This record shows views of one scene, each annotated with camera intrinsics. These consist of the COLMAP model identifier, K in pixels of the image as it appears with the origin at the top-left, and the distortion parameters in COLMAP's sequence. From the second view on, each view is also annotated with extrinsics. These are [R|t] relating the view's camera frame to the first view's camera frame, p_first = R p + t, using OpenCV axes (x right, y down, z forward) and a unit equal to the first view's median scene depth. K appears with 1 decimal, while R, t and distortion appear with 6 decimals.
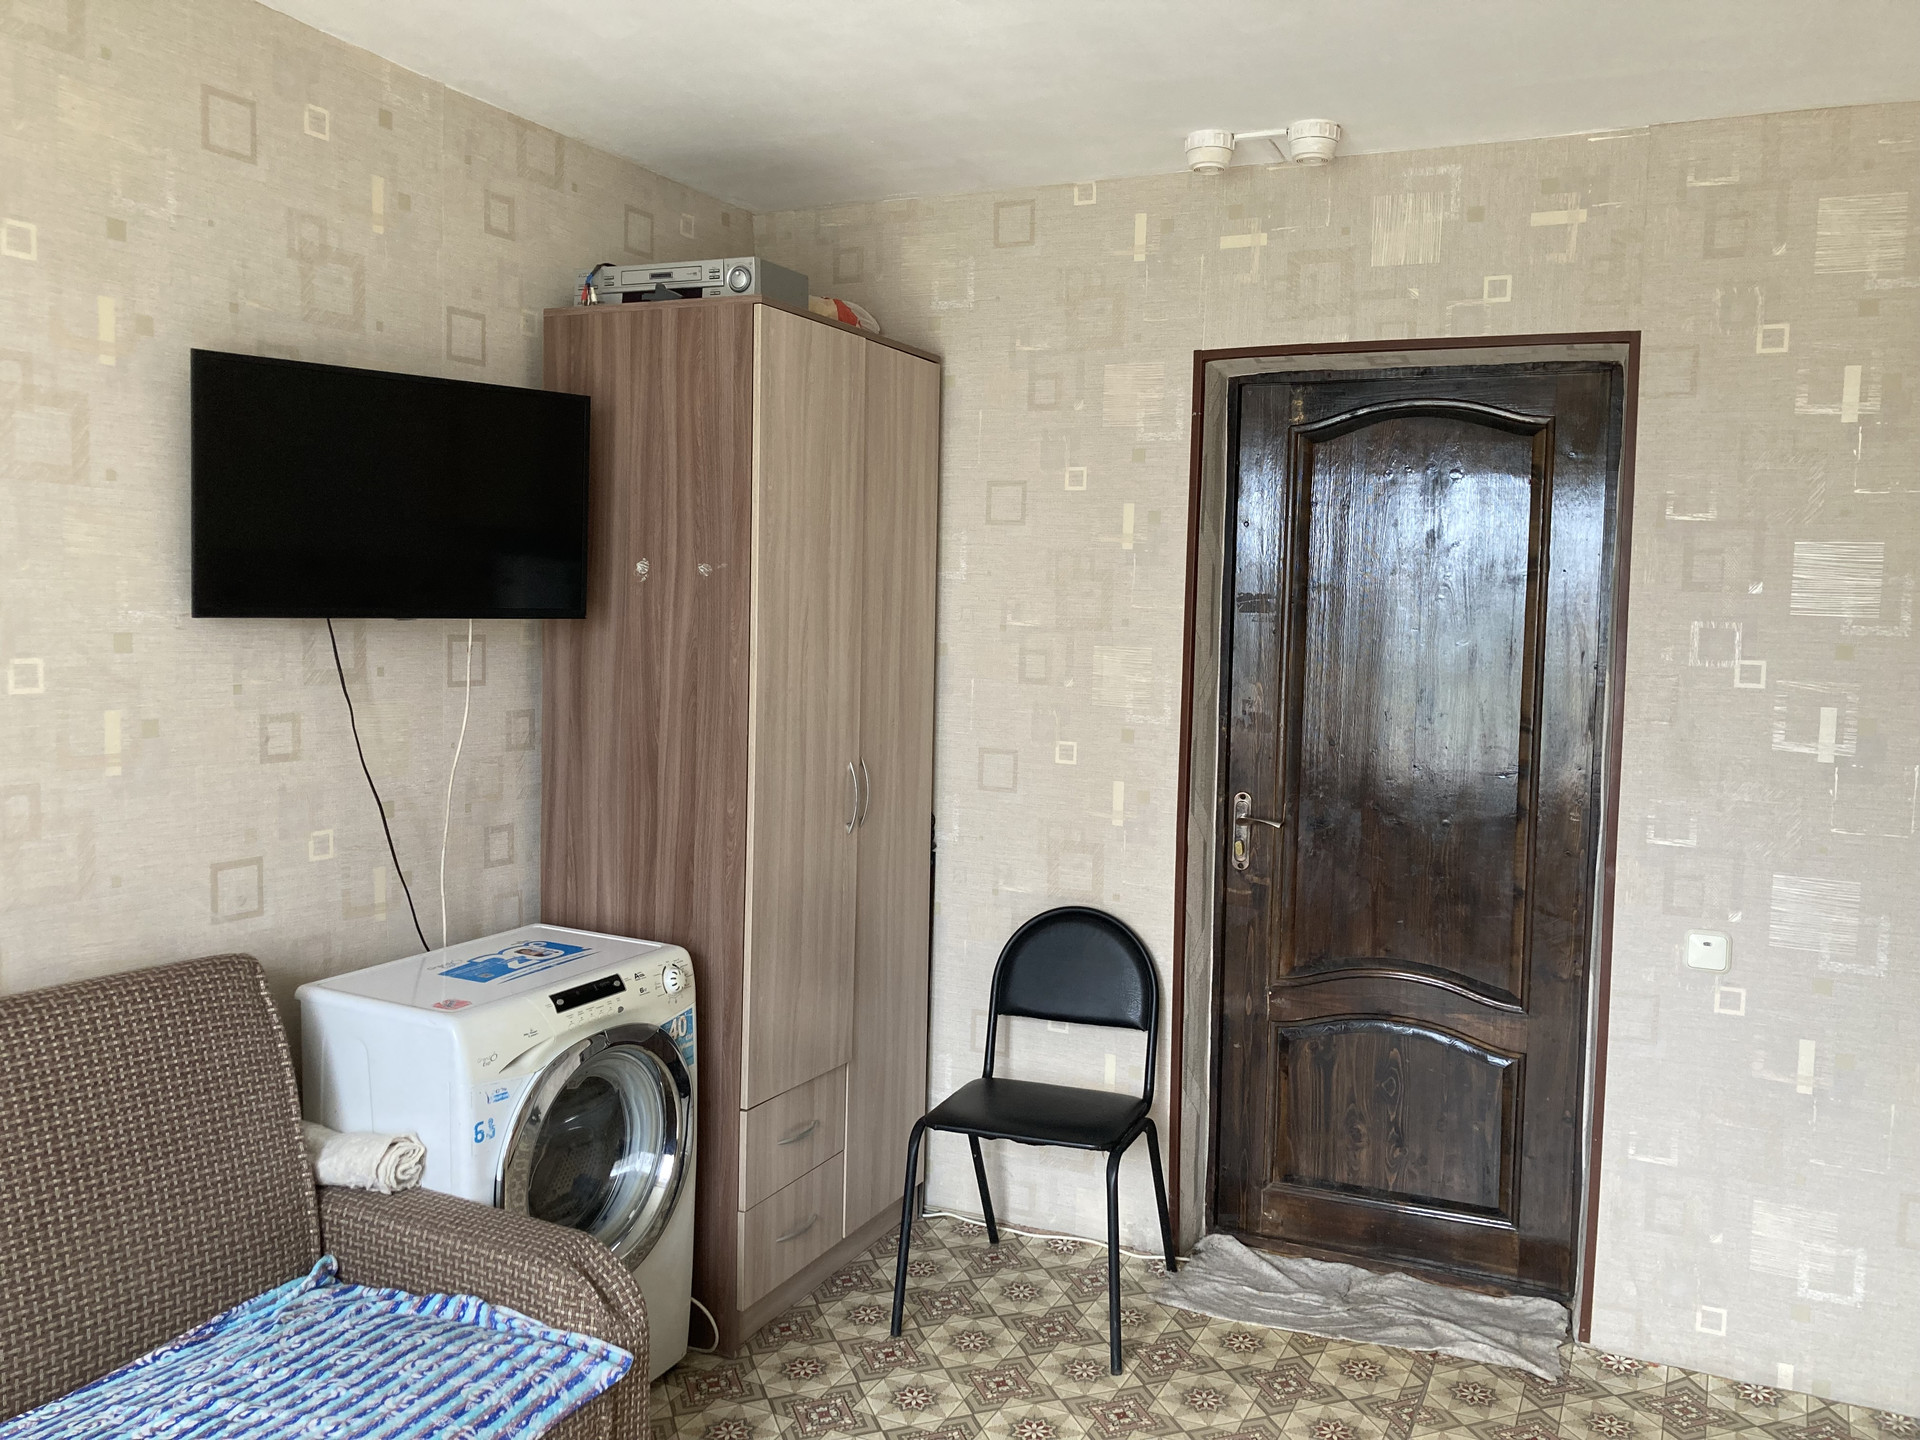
lens RADIAL K [[1534.5, 0, 966.9], [0, 1534.5, 715.1], [0, 0, 1]] dist [0.043624, -0.047175]
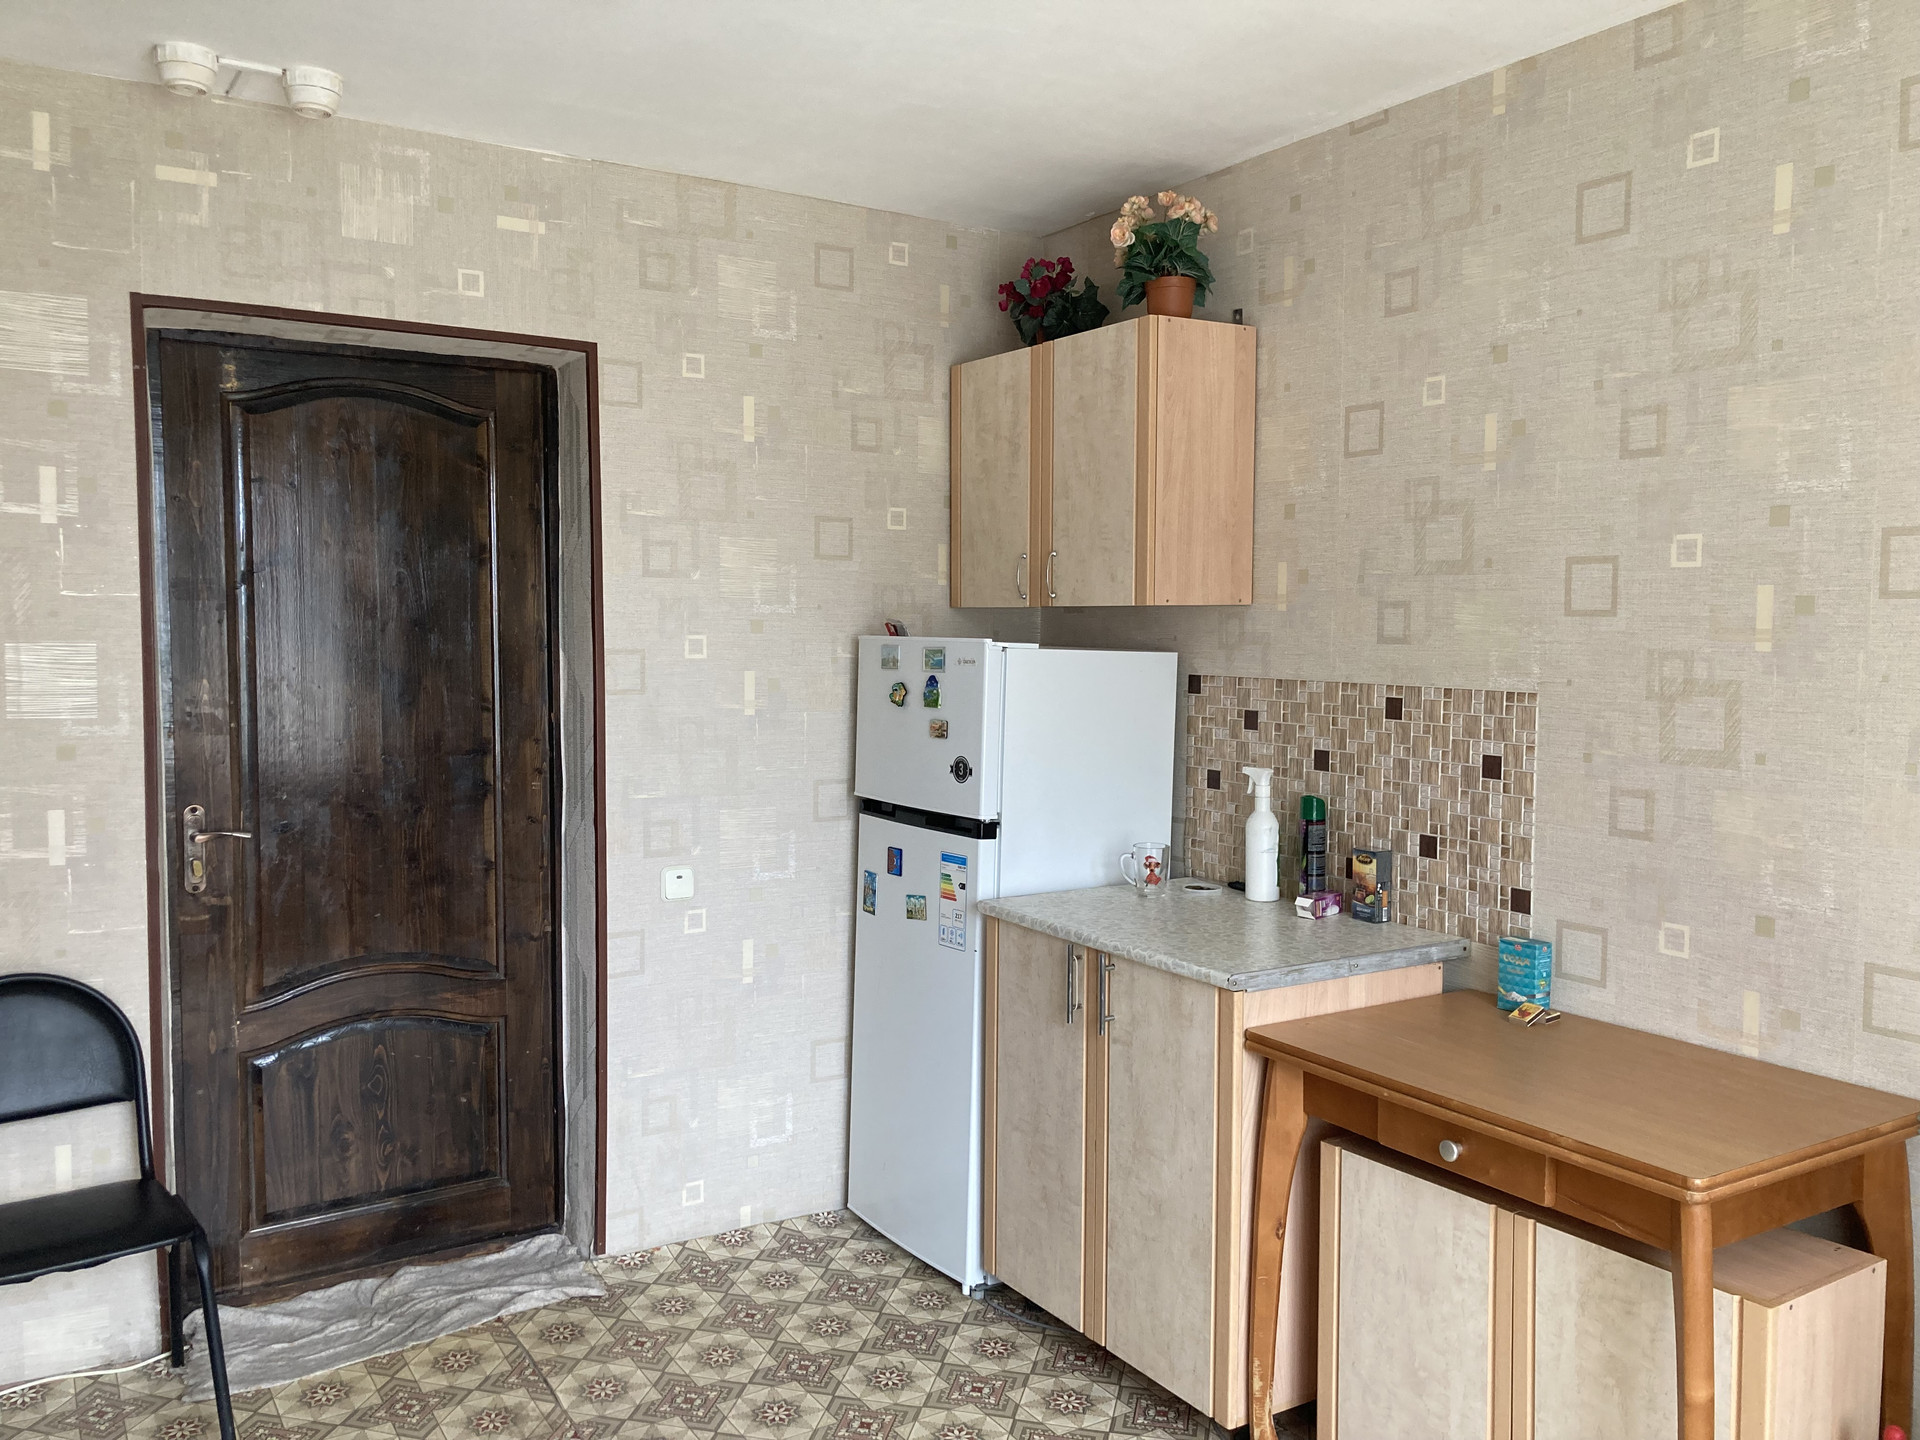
lens RADIAL K [[1534.5, 0, 958.3], [0, 1534.5, 716.7], [0, 0, 1]] dist [0.043624, -0.047175]
pose [[0.555303, -0.078856, 0.827901, -0.344315], [0.066127, 0.996529, 0.050564, -0.017873], [-0.829015, 0.026668, 0.558590, 0.159889]]
